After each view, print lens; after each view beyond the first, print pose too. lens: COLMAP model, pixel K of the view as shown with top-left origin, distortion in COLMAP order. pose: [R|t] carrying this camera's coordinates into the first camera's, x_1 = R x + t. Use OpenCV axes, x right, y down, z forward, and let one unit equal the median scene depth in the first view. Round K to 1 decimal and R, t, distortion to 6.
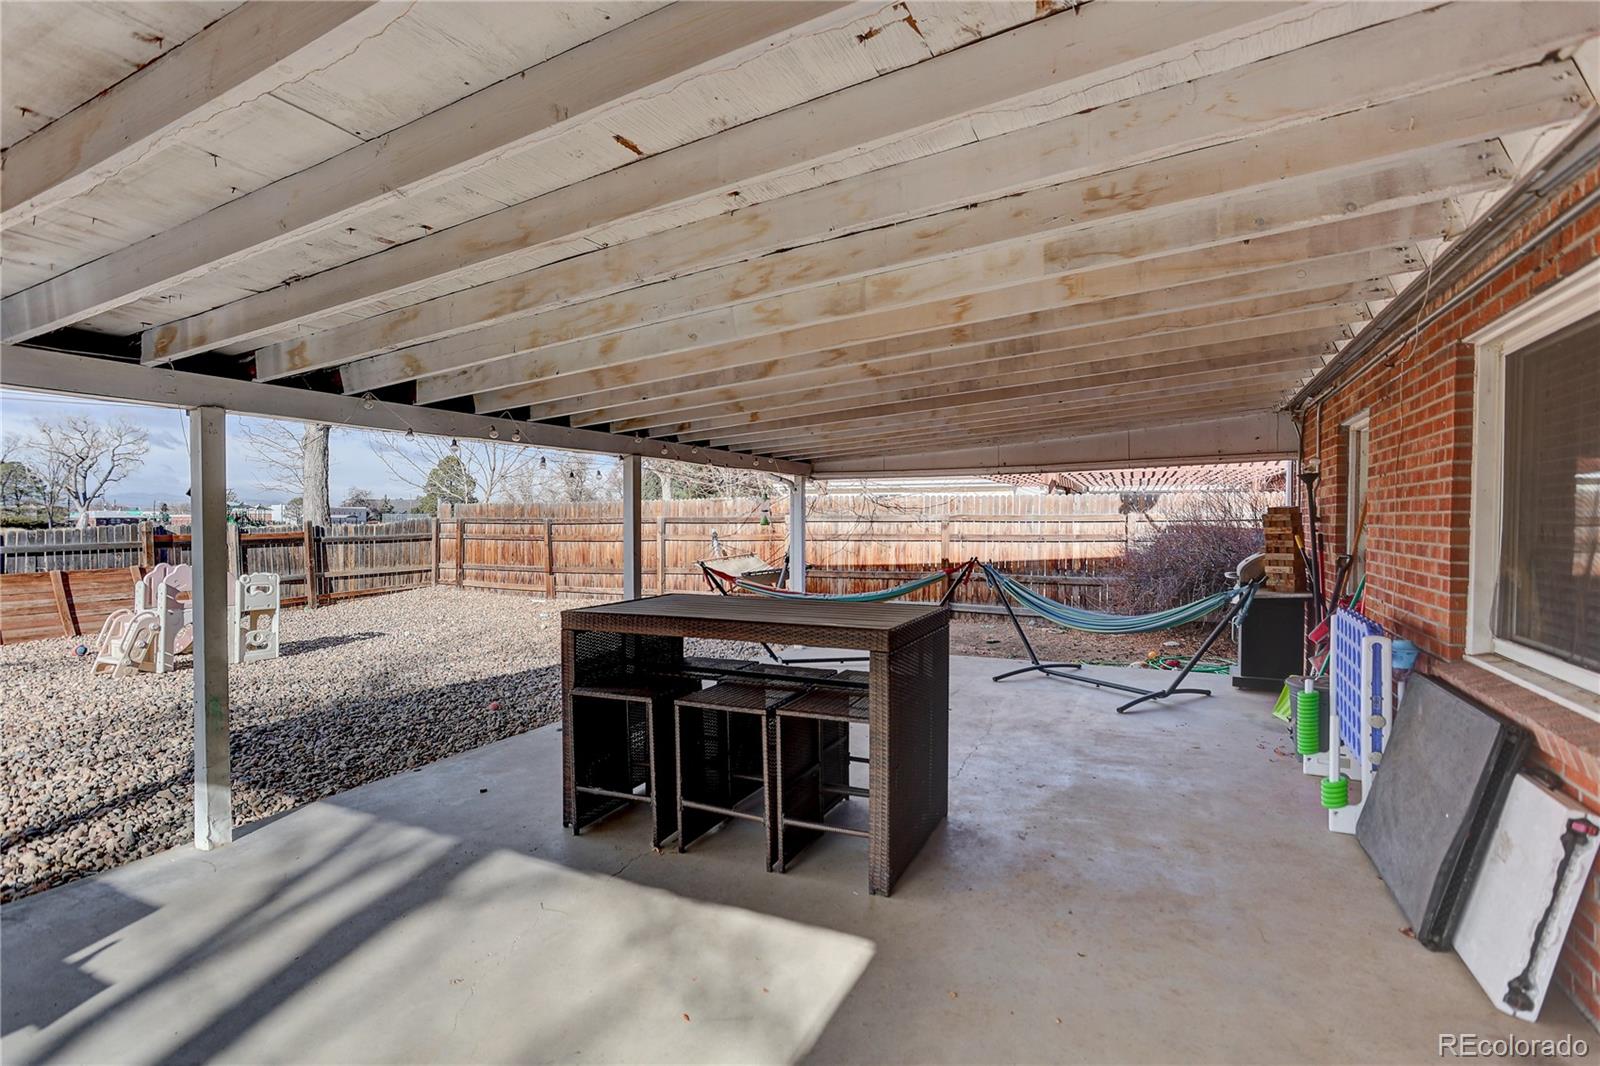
lens RADIAL K [[777.2, 0, 799.8], [0, 777.2, 524.8], [0, 0, 1]] dist [-0.040282, 0.027760]
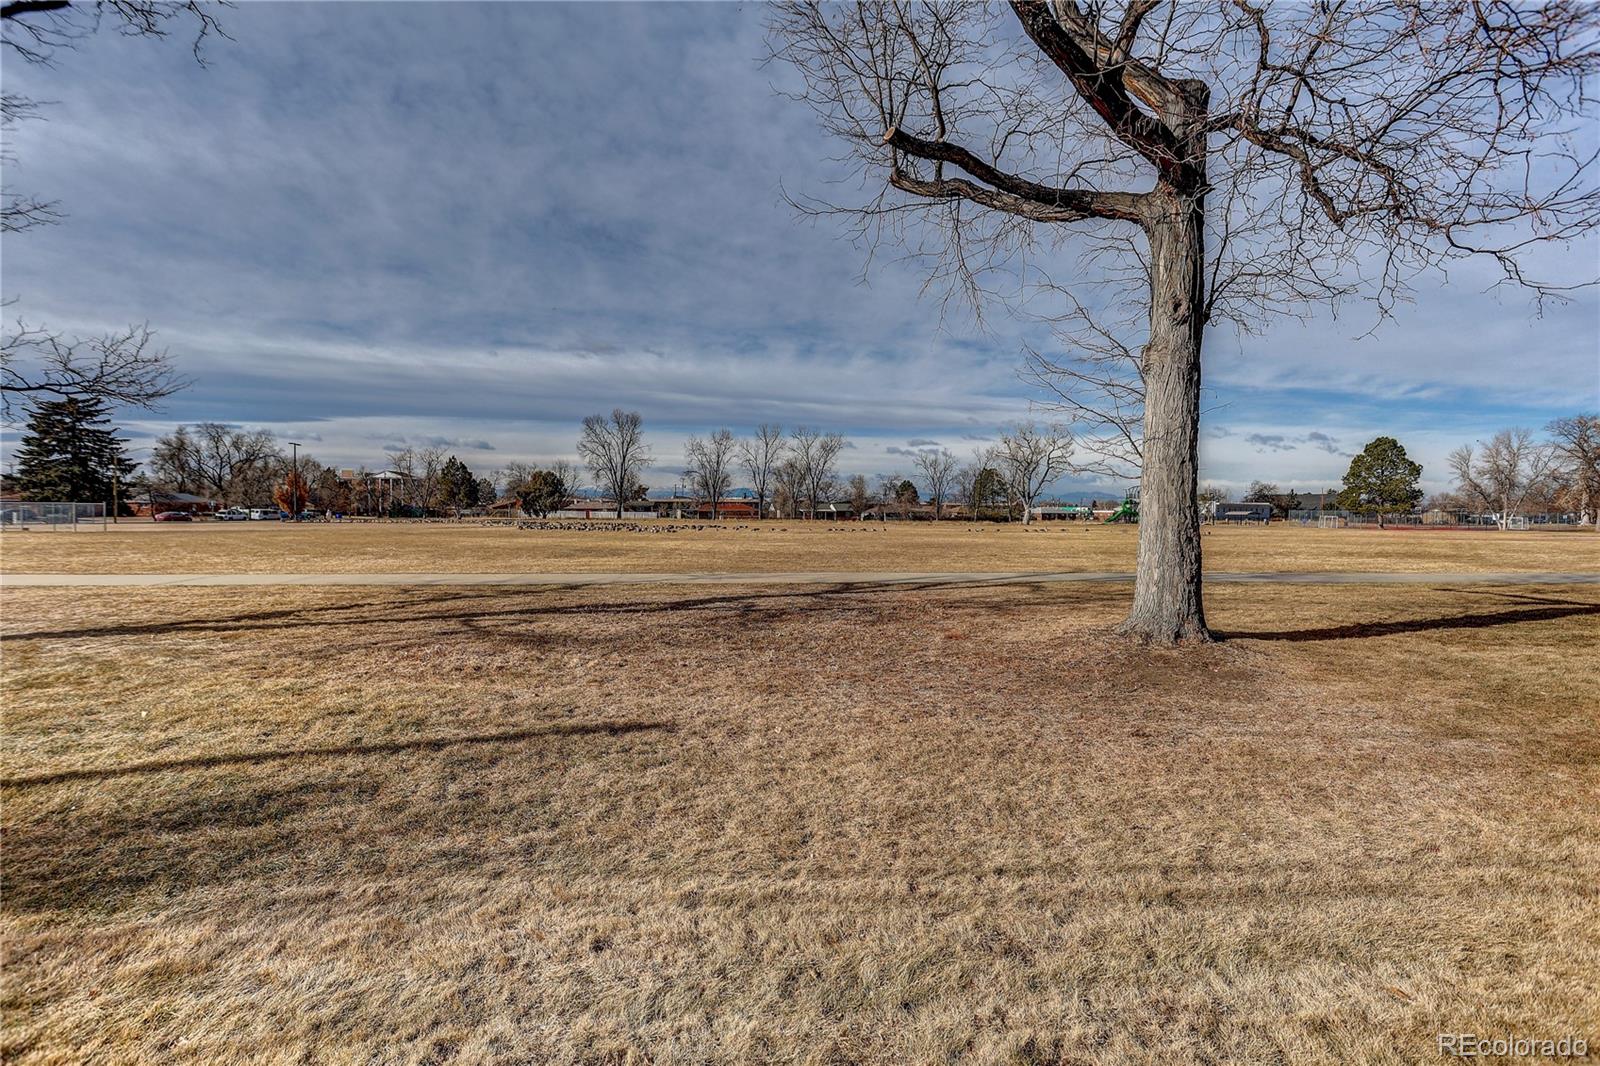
lens RADIAL K [[777.2, 0, 799.8], [0, 777.2, 524.8], [0, 0, 1]] dist [-0.040282, 0.027760]
pose [[0.488101, 0.018523, -0.872591, -0.540245], [-0.013532, 0.999815, 0.013654, -0.026577], [0.872682, 0.005144, 0.488262, 0.925476]]
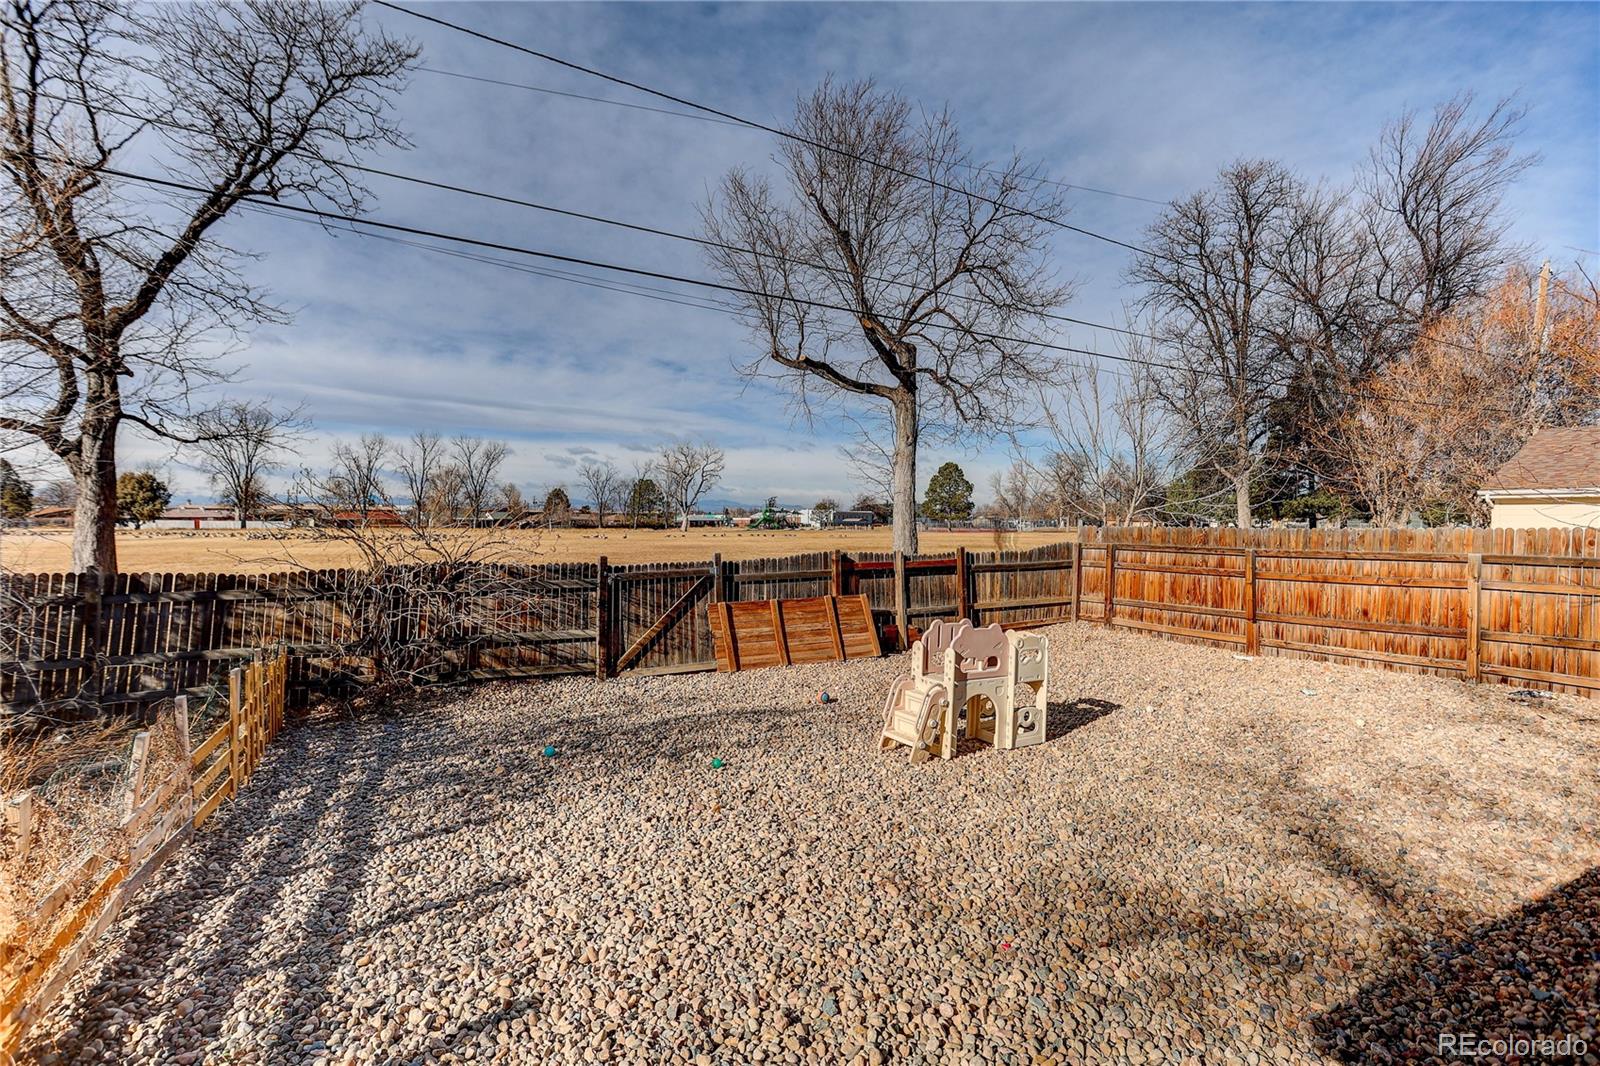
lens RADIAL K [[777.2, 0, 799.8], [0, 777.2, 524.8], [0, 0, 1]] dist [-0.040282, 0.027760]
pose [[0.827275, 0.006178, -0.561764, -0.255405], [-0.008003, 0.999968, -0.000787, -0.026381], [0.561741, 0.005147, 0.827297, 0.118641]]
